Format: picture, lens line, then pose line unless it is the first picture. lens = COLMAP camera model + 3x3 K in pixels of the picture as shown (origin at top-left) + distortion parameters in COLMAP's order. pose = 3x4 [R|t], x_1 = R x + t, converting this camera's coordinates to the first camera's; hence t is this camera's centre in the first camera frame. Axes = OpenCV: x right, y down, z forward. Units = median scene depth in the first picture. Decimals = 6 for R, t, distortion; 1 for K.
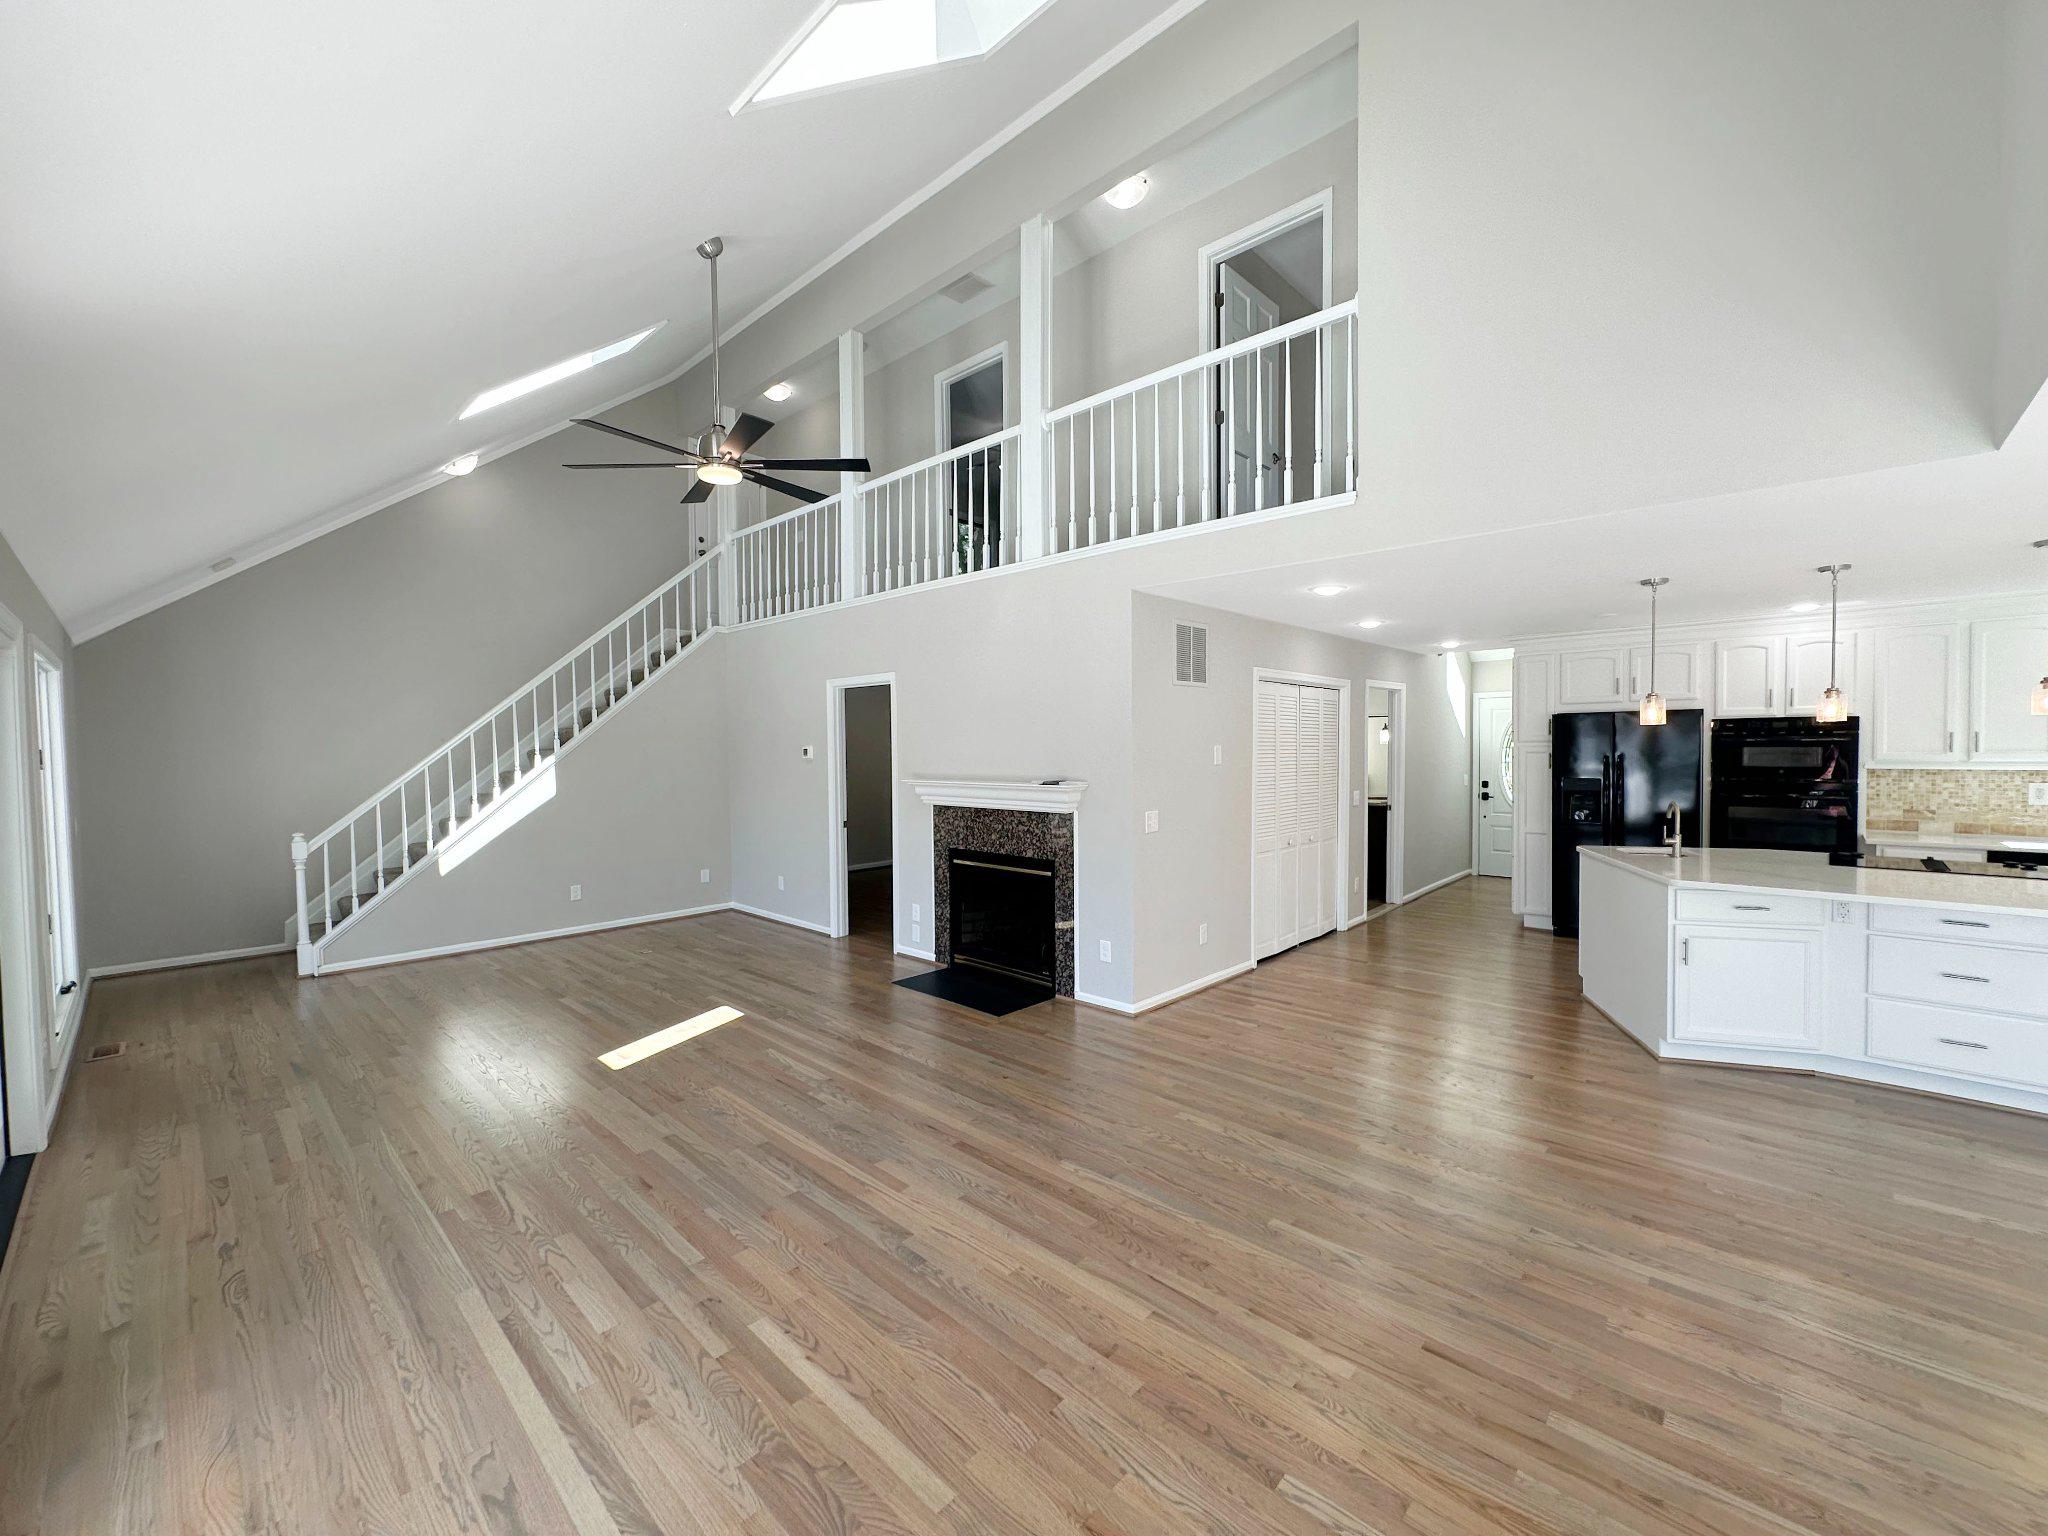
lens RADIAL K [[817.7, 0, 1022.8], [0, 817.7, 768.0], [0, 0, 1]] dist [-0.002350, 0.000645]
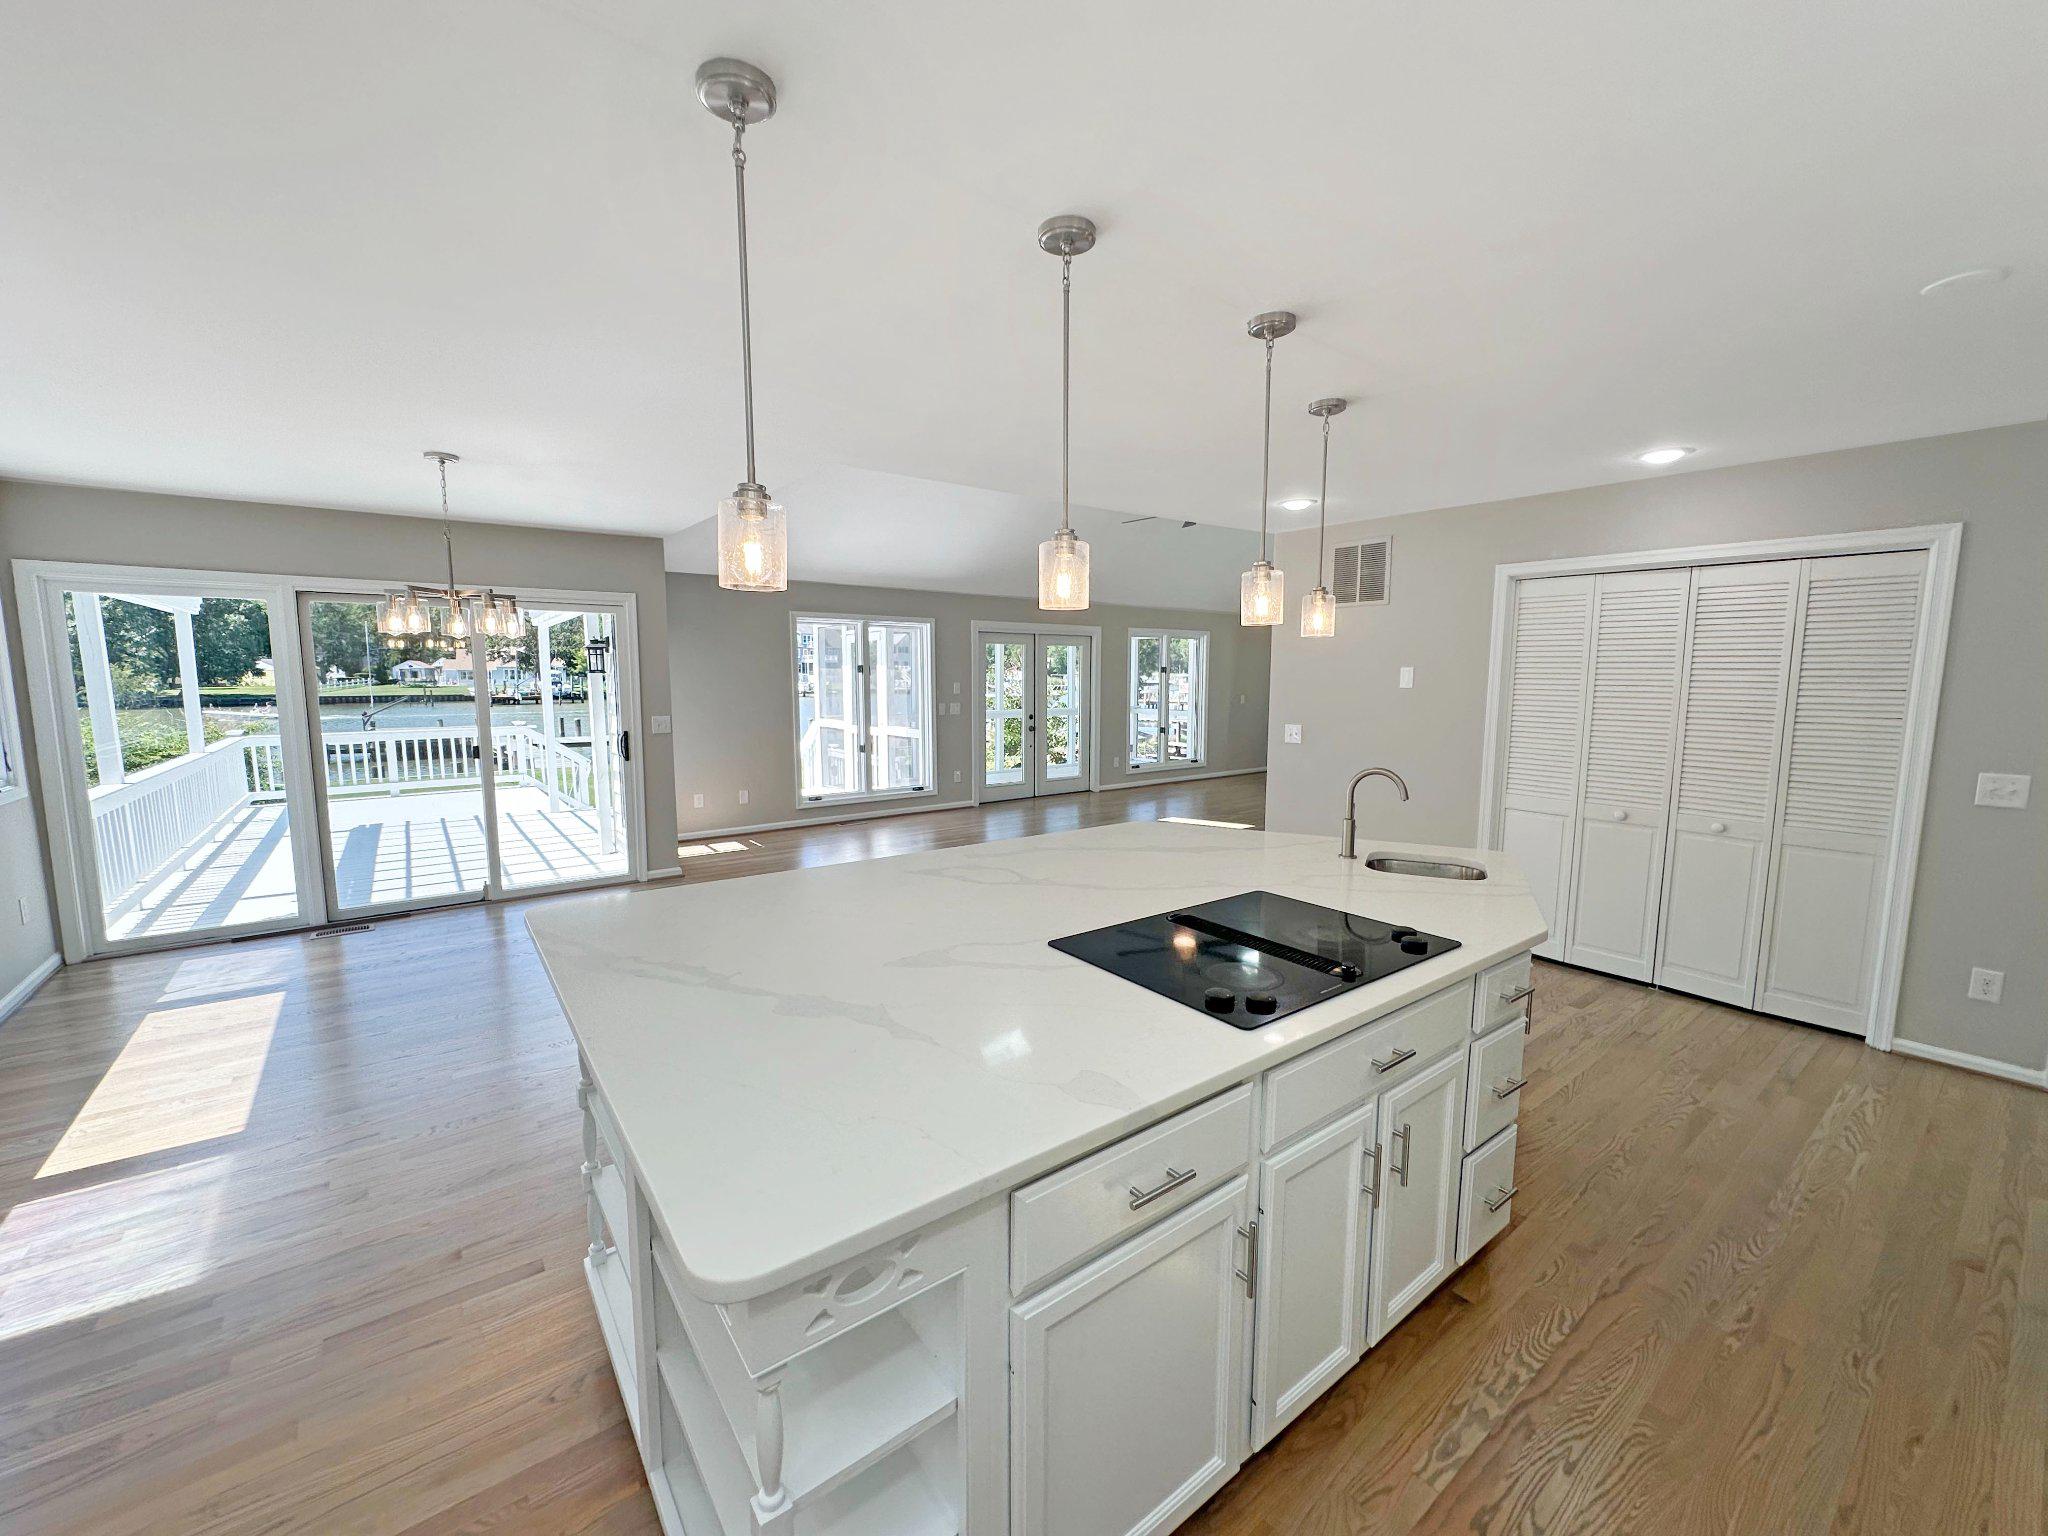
lens RADIAL K [[815.7, 0, 1023.6], [0, 815.7, 770.3], [0, 0, 1]] dist [-0.001367, 0.000204]
pose [[-0.157758, 0.127278, -0.979241, 1.211266], [-0.027906, 0.990688, 0.133262, -0.023153], [0.987083, 0.048349, -0.152737, 0.728498]]
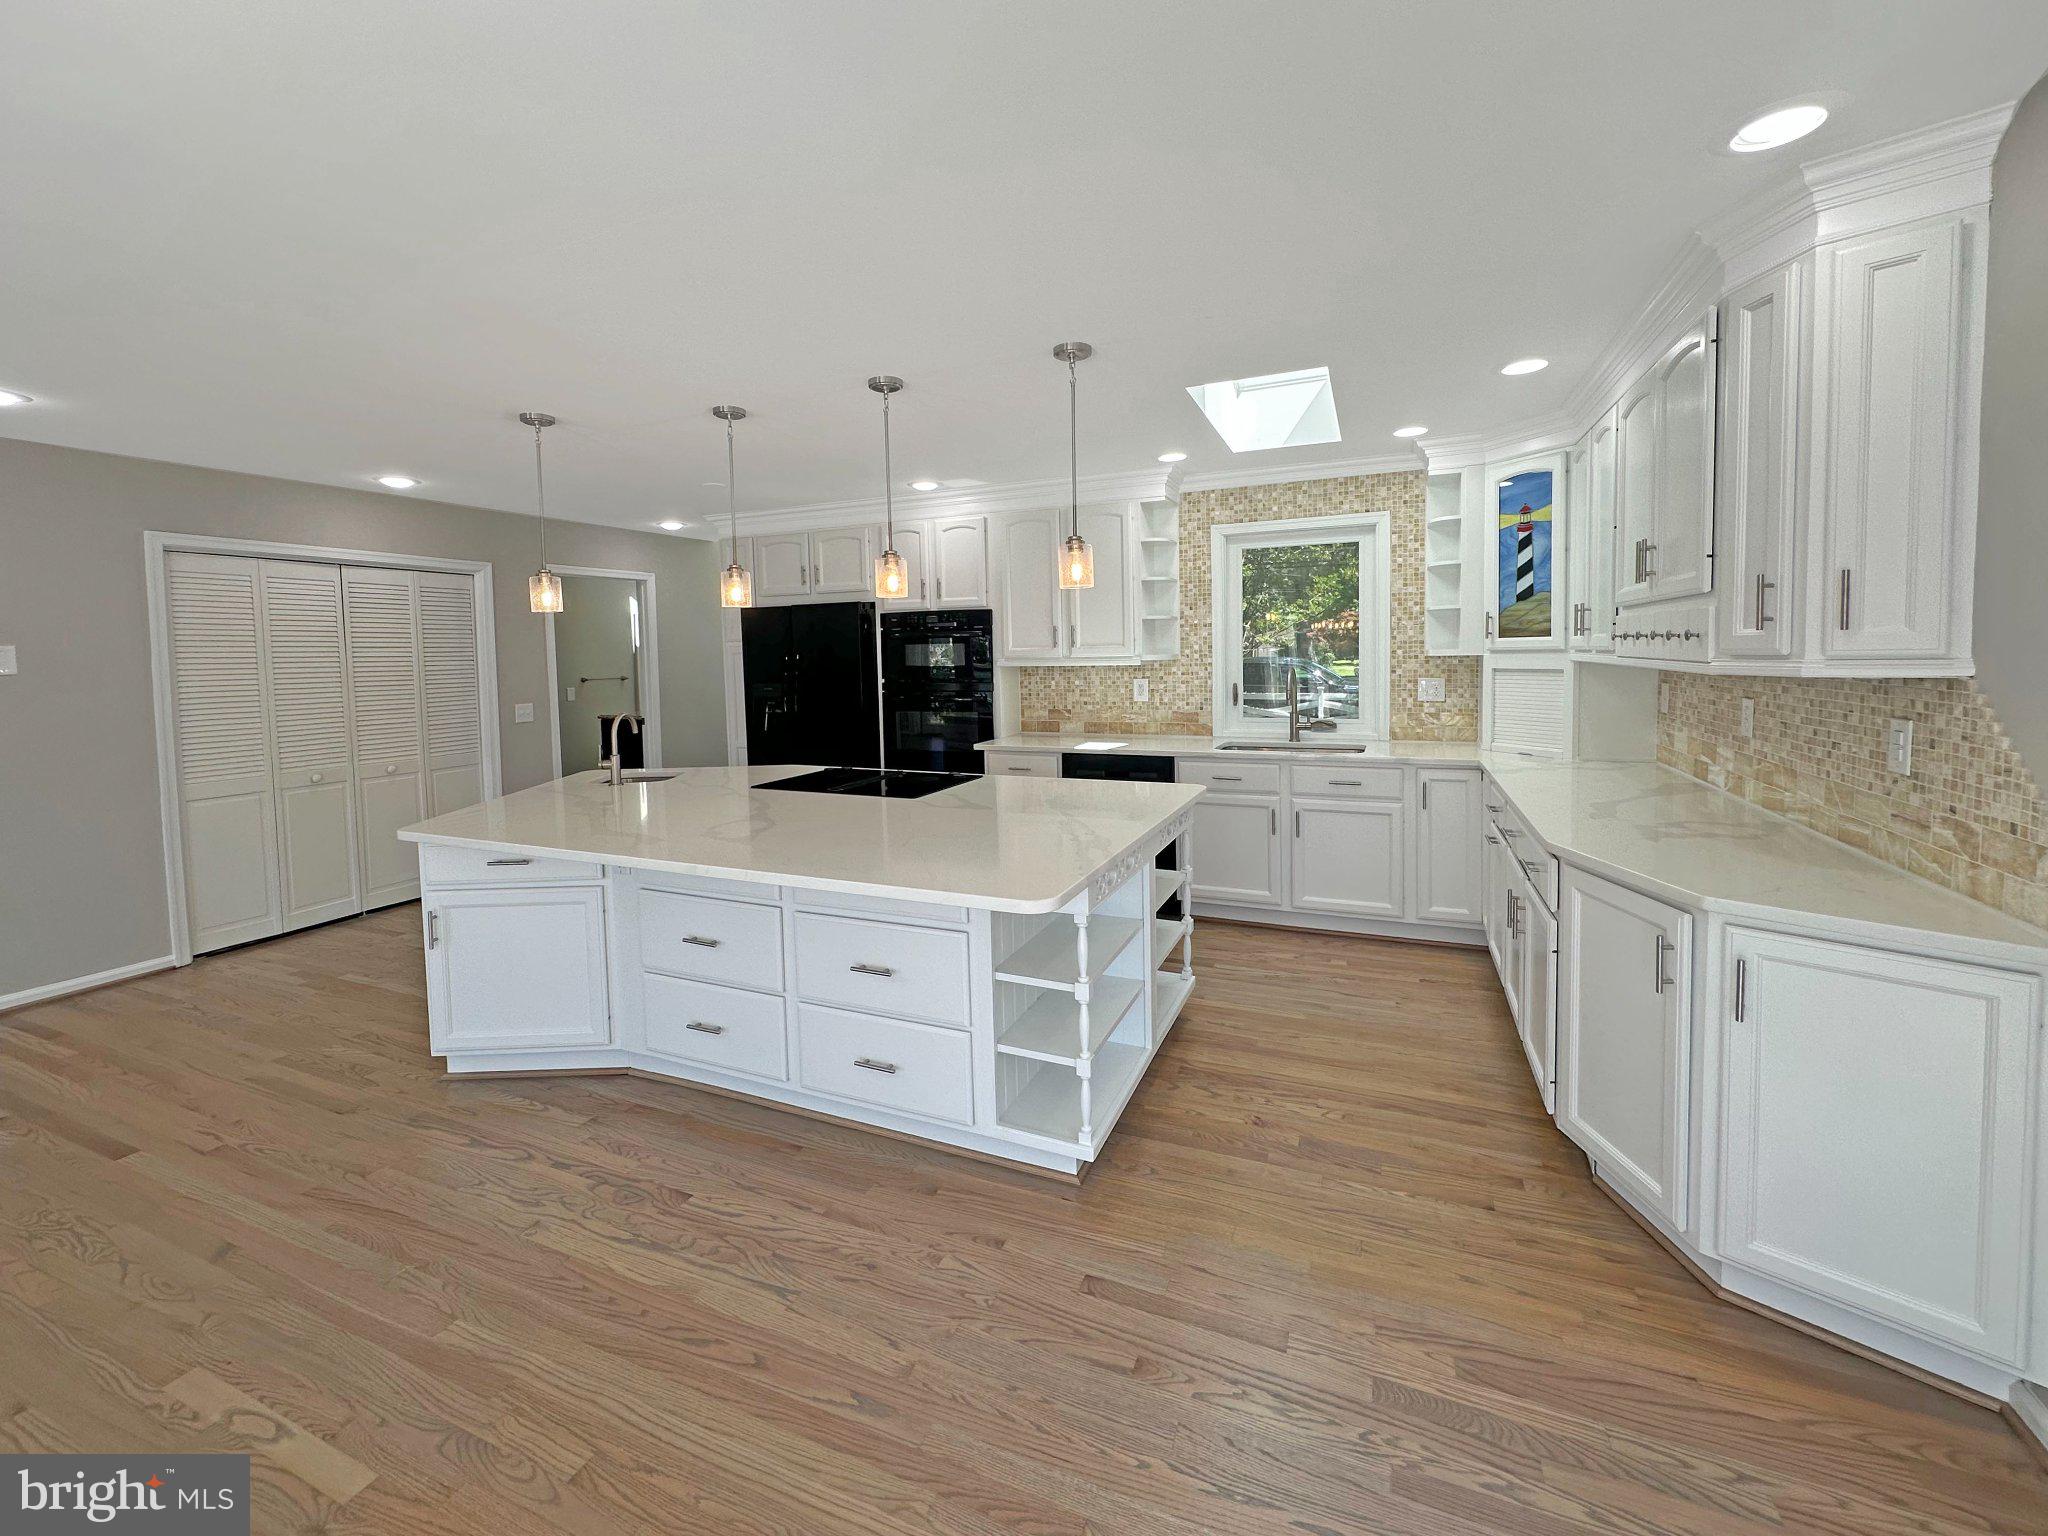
lens RADIAL K [[821.9, 0, 991.2], [0, 821.9, 693.1], [0, 0, 1]] dist [-0.001910, 0.000154]
pose [[0.950022, -0.025655, 0.311126, 0.733979], [0.019653, 0.999556, 0.022410, 0.009342], [-0.311563, -0.015176, 0.950104, 0.124751]]
